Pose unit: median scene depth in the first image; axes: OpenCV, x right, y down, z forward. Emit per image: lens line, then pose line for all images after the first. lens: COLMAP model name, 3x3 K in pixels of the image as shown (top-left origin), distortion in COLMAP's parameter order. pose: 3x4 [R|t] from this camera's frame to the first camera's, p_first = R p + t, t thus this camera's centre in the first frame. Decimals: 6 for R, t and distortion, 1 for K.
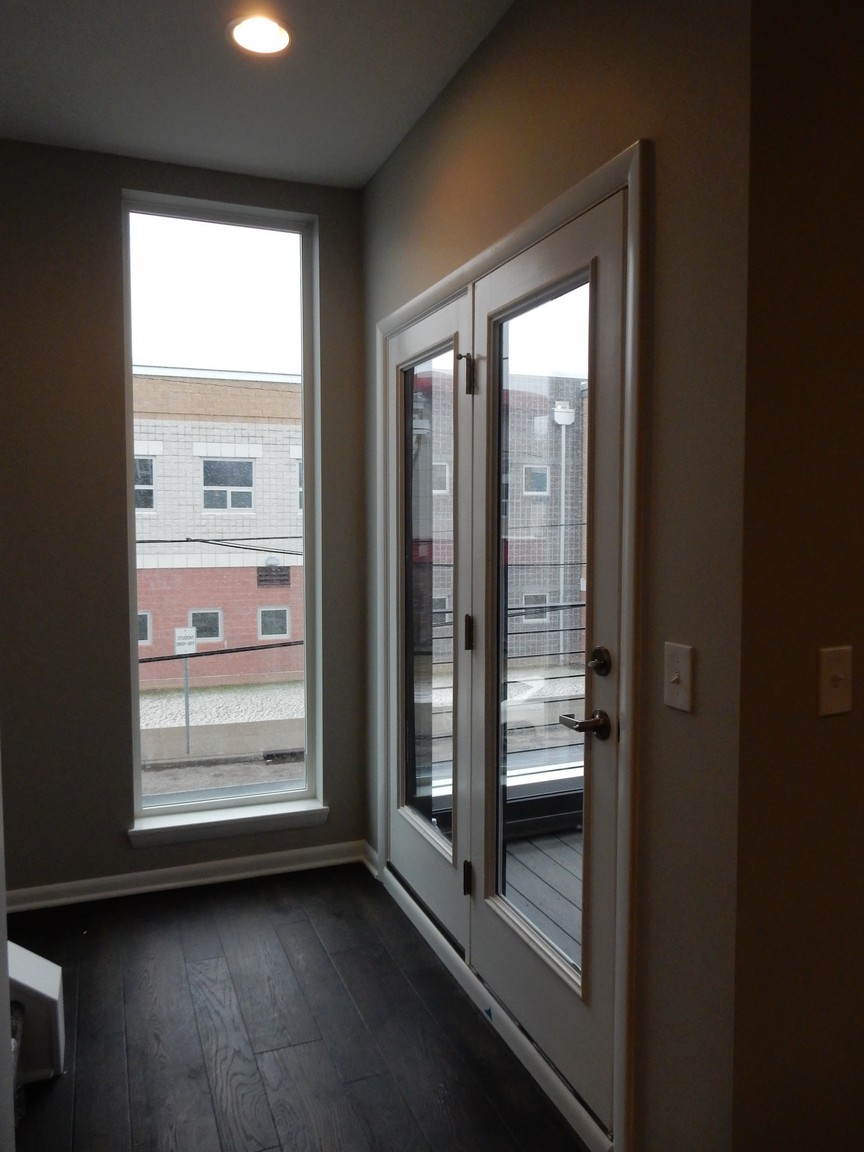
lens RADIAL K [[850.2, 0, 429.4], [0, 850.2, 580.9], [0, 0, 1]] dist [0.006124, -0.012118]
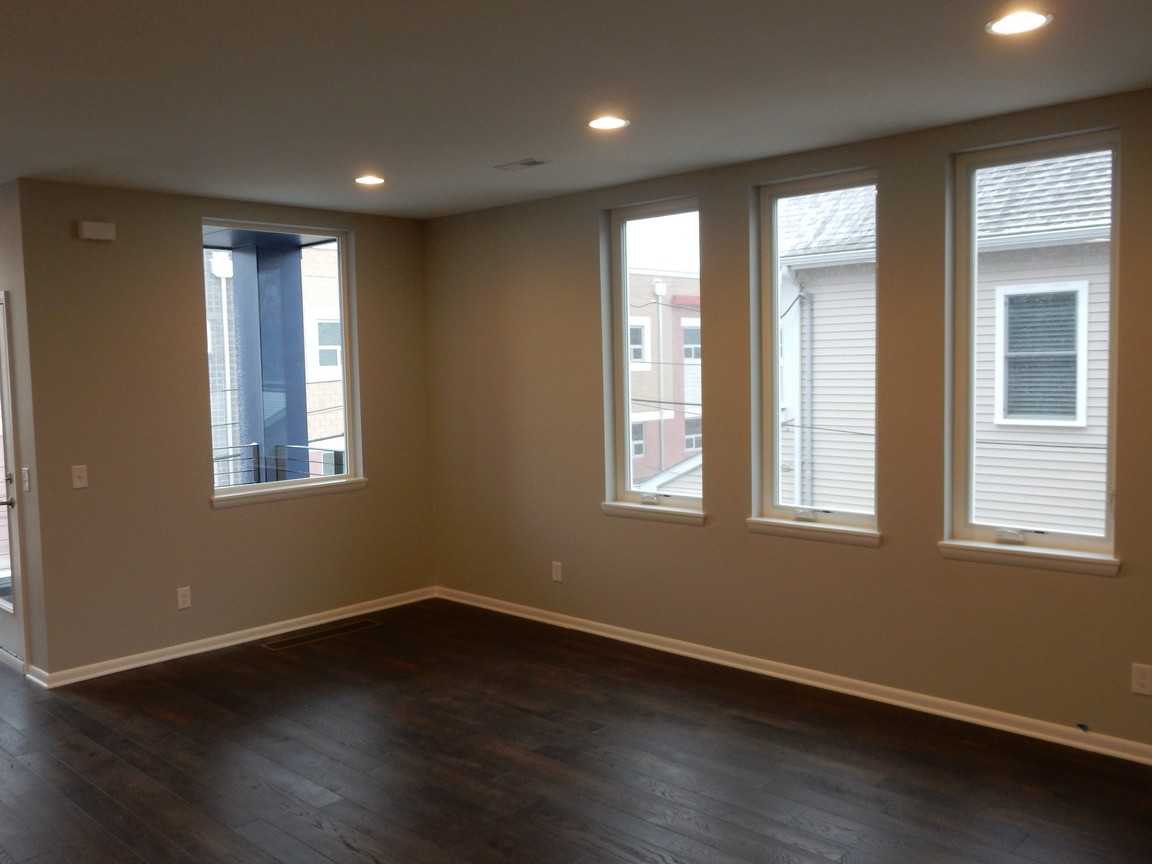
lens RADIAL K [[1009.8, 0, 568.4], [0, 1009.8, 437.1], [0, 0, 1]] dist [0.023677, -0.040036]
pose [[0.908656, -0.045162, 0.415096, 0.476930], [0.046245, 0.998902, 0.007447, 0.023958], [-0.414977, 0.012430, 0.909747, -2.551590]]
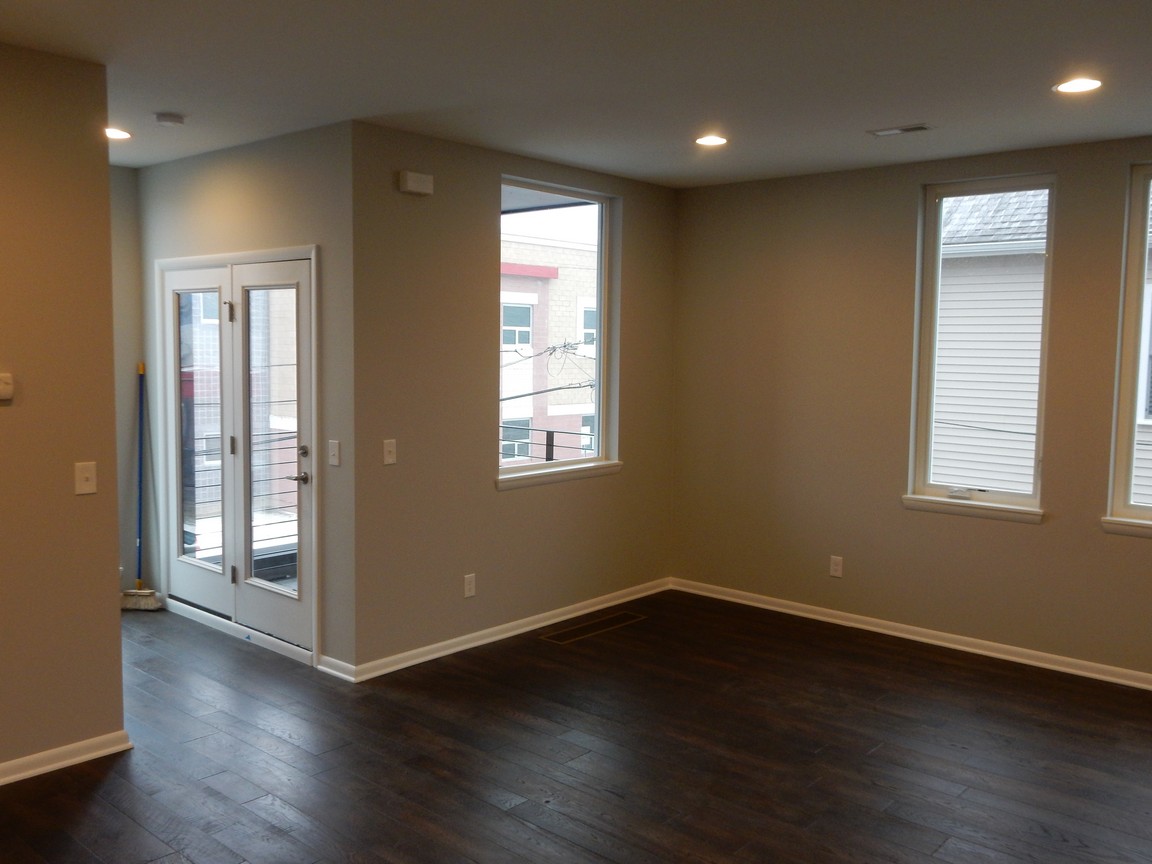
lens RADIAL K [[1009.8, 0, 575.6], [0, 1009.8, 433.6], [0, 0, 1]] dist [0.023677, -0.040036]
pose [[0.888663, -0.022037, 0.458031, -0.419671], [0.014342, 0.999692, 0.020271, -0.001482], [-0.458336, -0.011445, 0.888705, -1.871967]]
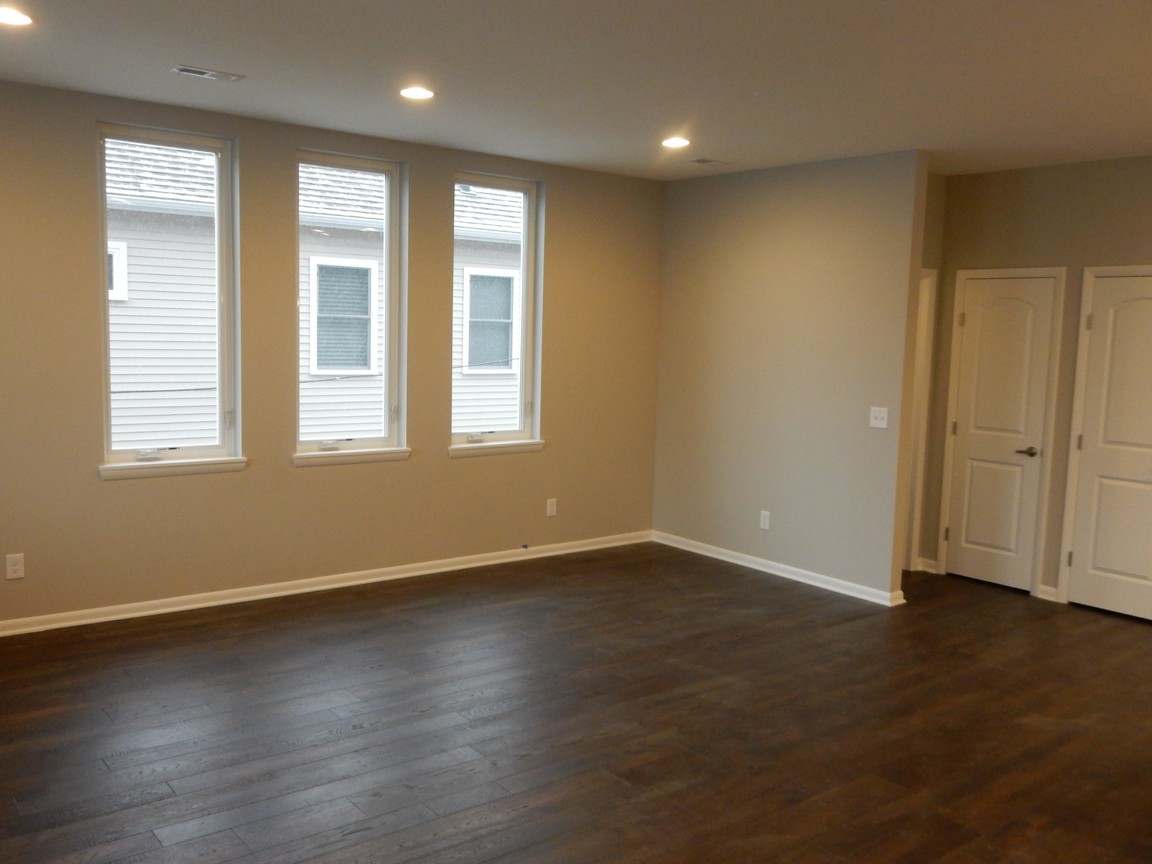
lens RADIAL K [[1009.8, 0, 566.0], [0, 1009.8, 423.6], [0, 0, 1]] dist [0.023677, -0.040036]
pose [[-0.284294, -0.102186, 0.953276, -1.181532], [0.038207, 0.992306, 0.117765, -0.141587], [-0.957976, 0.069901, -0.278203, 0.050653]]
